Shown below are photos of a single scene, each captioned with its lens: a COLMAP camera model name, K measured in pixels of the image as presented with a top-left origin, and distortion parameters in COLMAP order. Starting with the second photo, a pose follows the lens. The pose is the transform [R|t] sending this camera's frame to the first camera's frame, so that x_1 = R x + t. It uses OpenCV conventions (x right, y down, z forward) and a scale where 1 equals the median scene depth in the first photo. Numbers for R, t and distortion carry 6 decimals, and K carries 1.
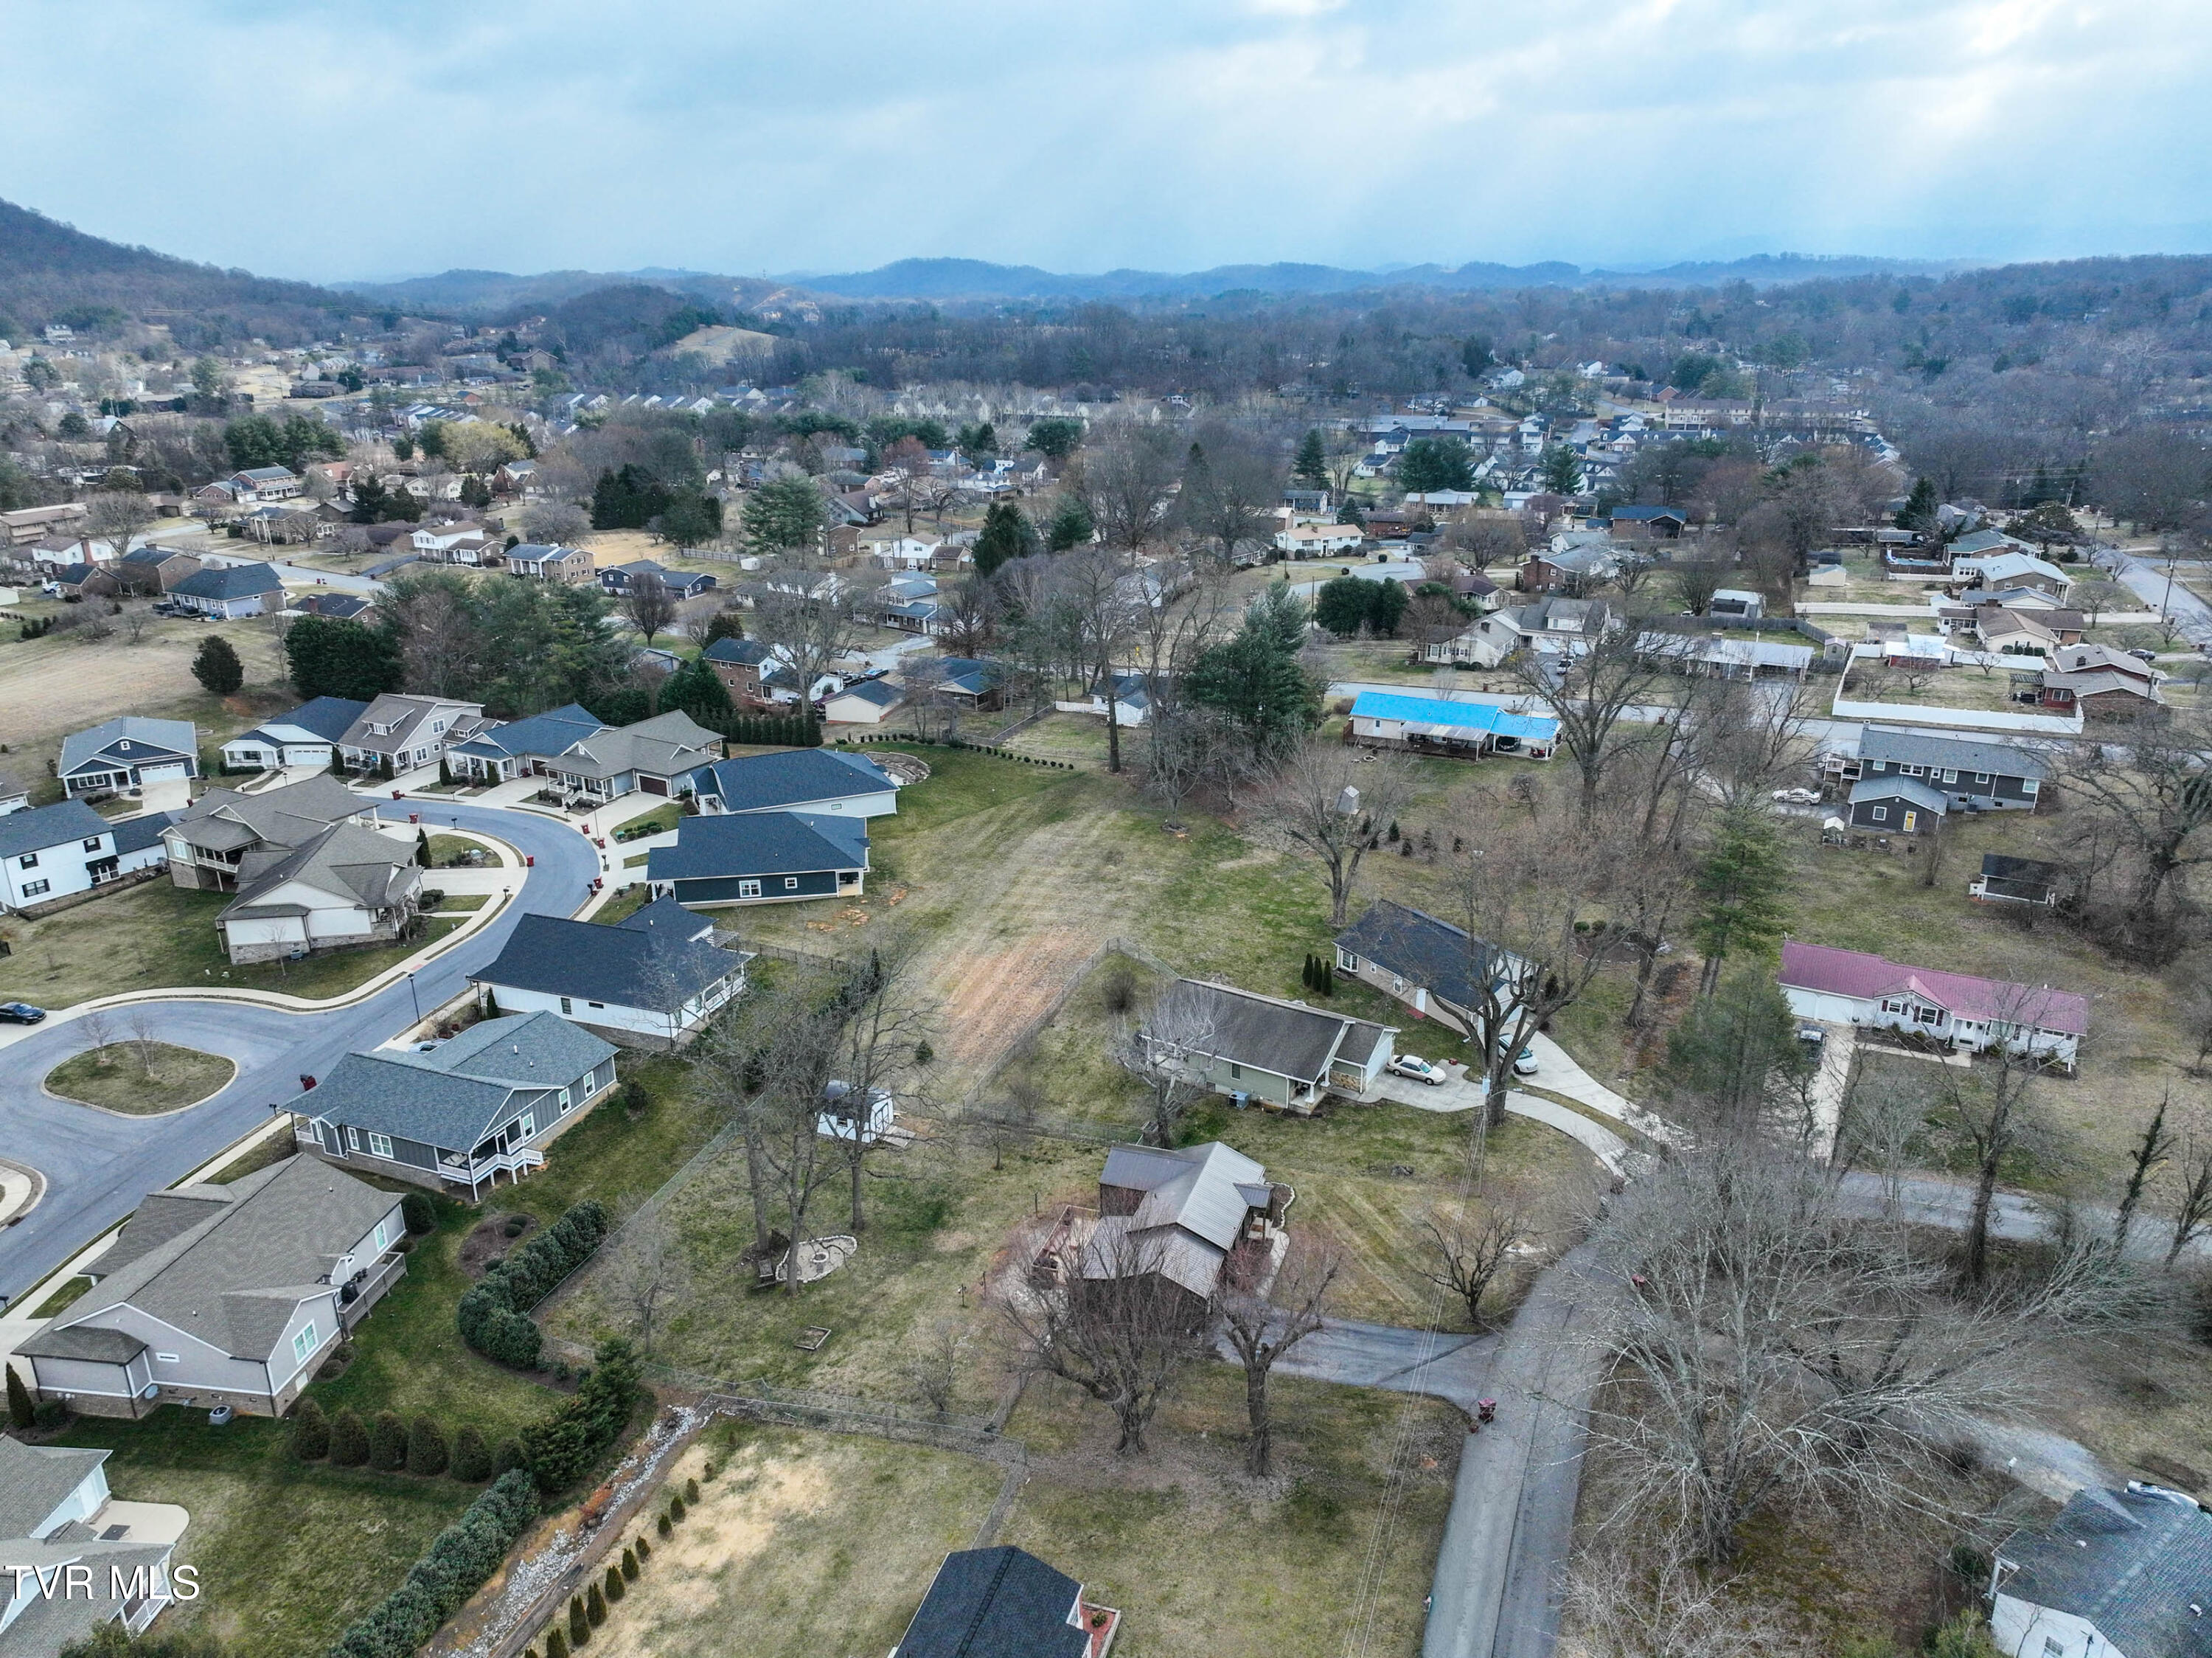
lens RADIAL K [[1576.7, 0, 1106.0], [0, 1576.7, 829.0], [0, 0, 1]] dist [0.003583, 0.011959]
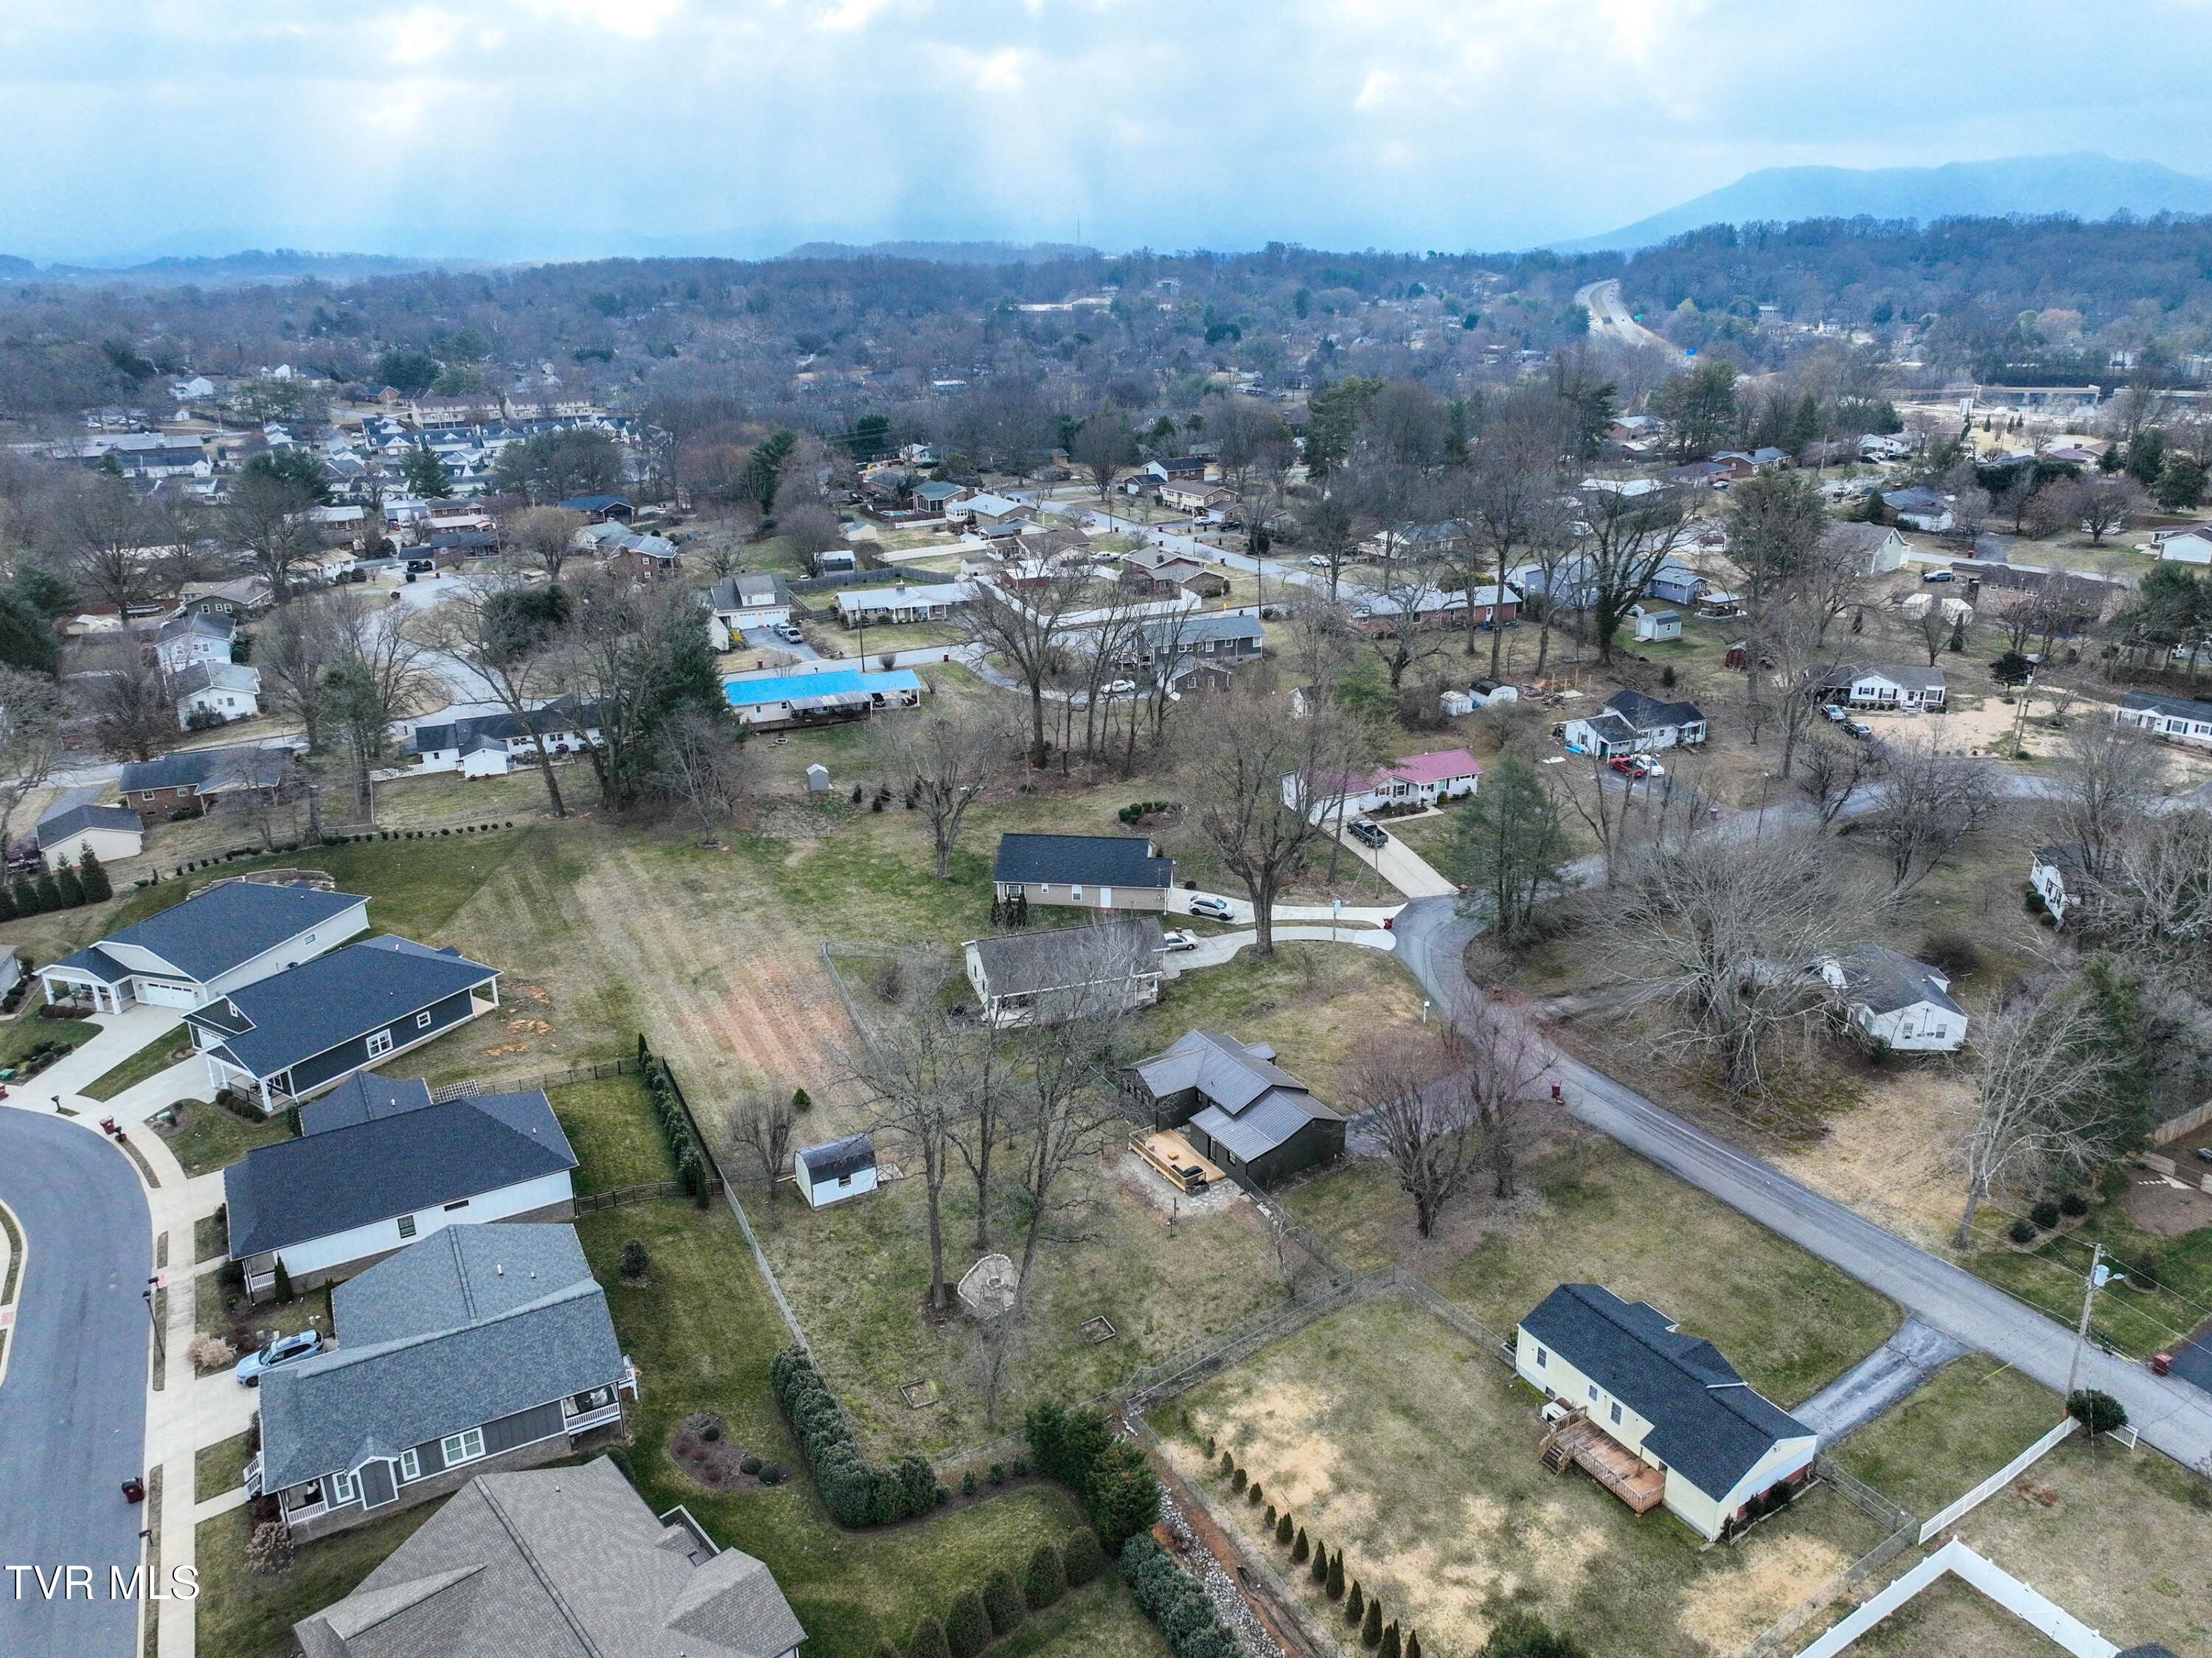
lens RADIAL K [[1576.7, 0, 1106.0], [0, 1576.7, 829.0], [0, 0, 1]] dist [0.003583, 0.011959]
pose [[0.636438, -0.257927, 0.726925, -0.532275], [0.257398, 0.959430, 0.115067, -0.061850], [-0.727113, 0.113876, 0.677007, 0.181340]]
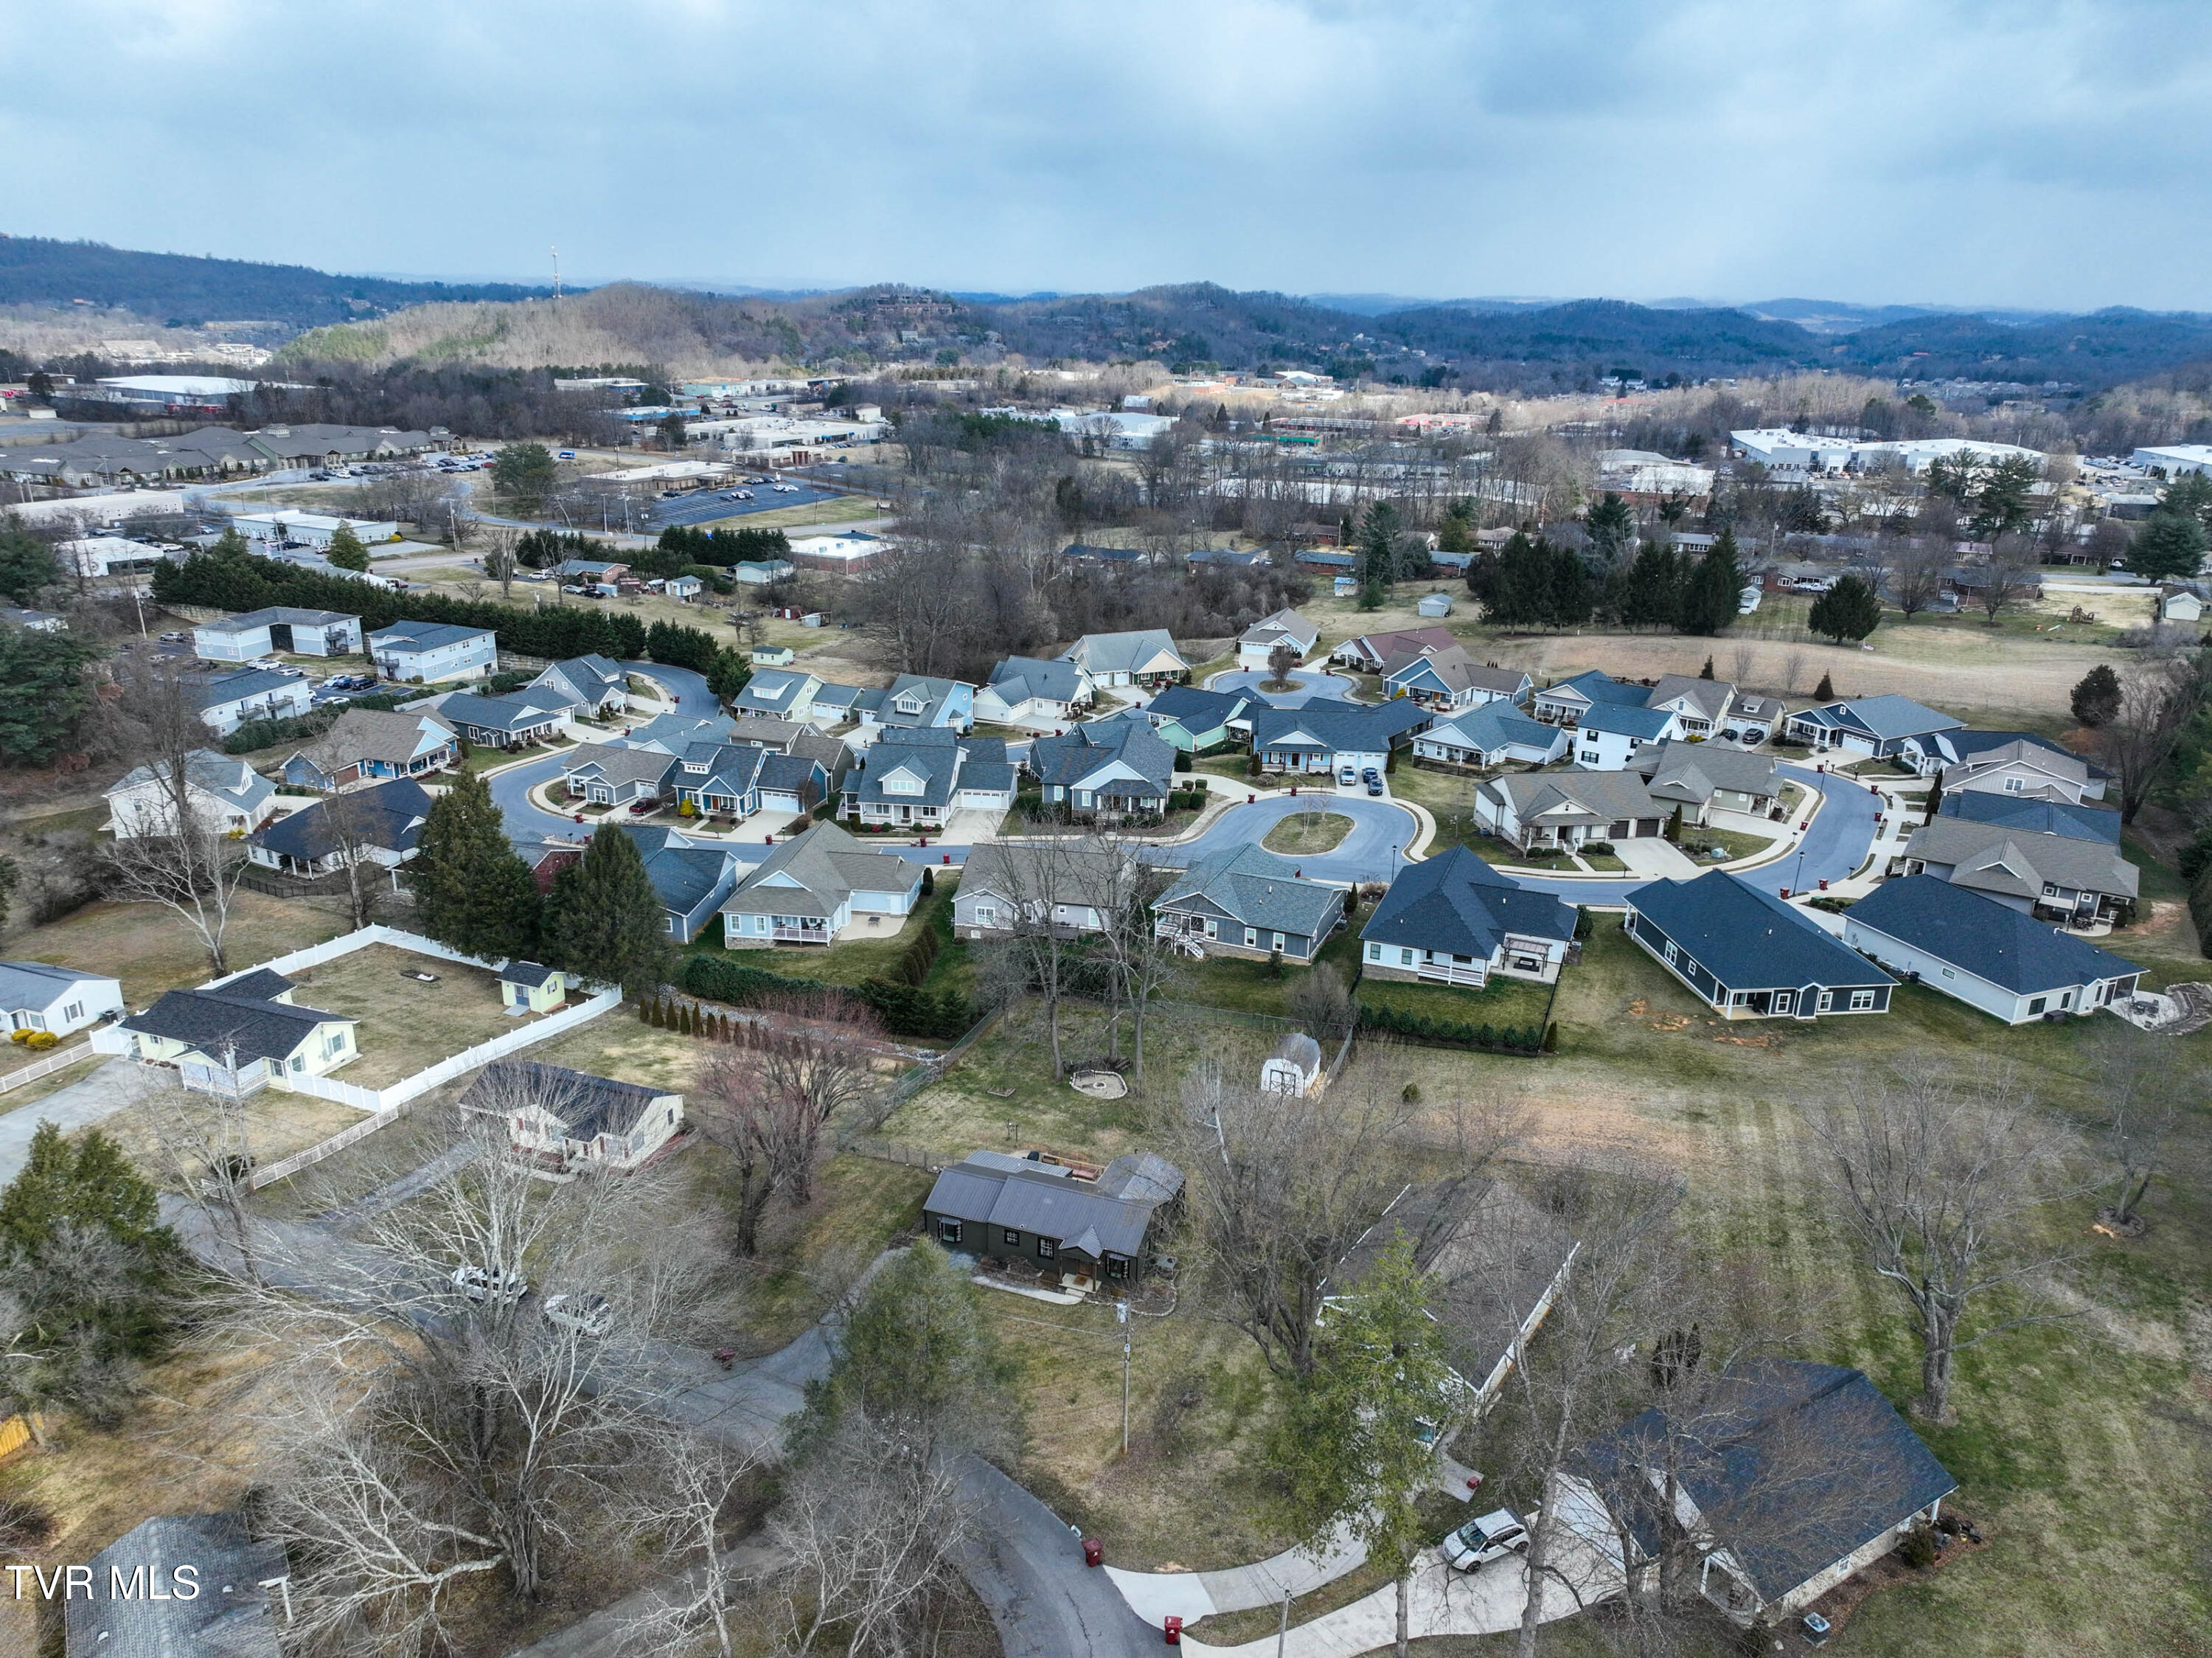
lens RADIAL K [[1561.2, 0, 1106.0], [0, 1561.2, 829.0], [0, 0, 1]] dist [-0.006297, 0.021701]
pose [[-0.050936, 0.333927, -0.941222, 0.615613], [-0.341896, 0.879668, 0.330591, -0.211323], [0.938356, 0.338639, 0.069361, 0.577482]]
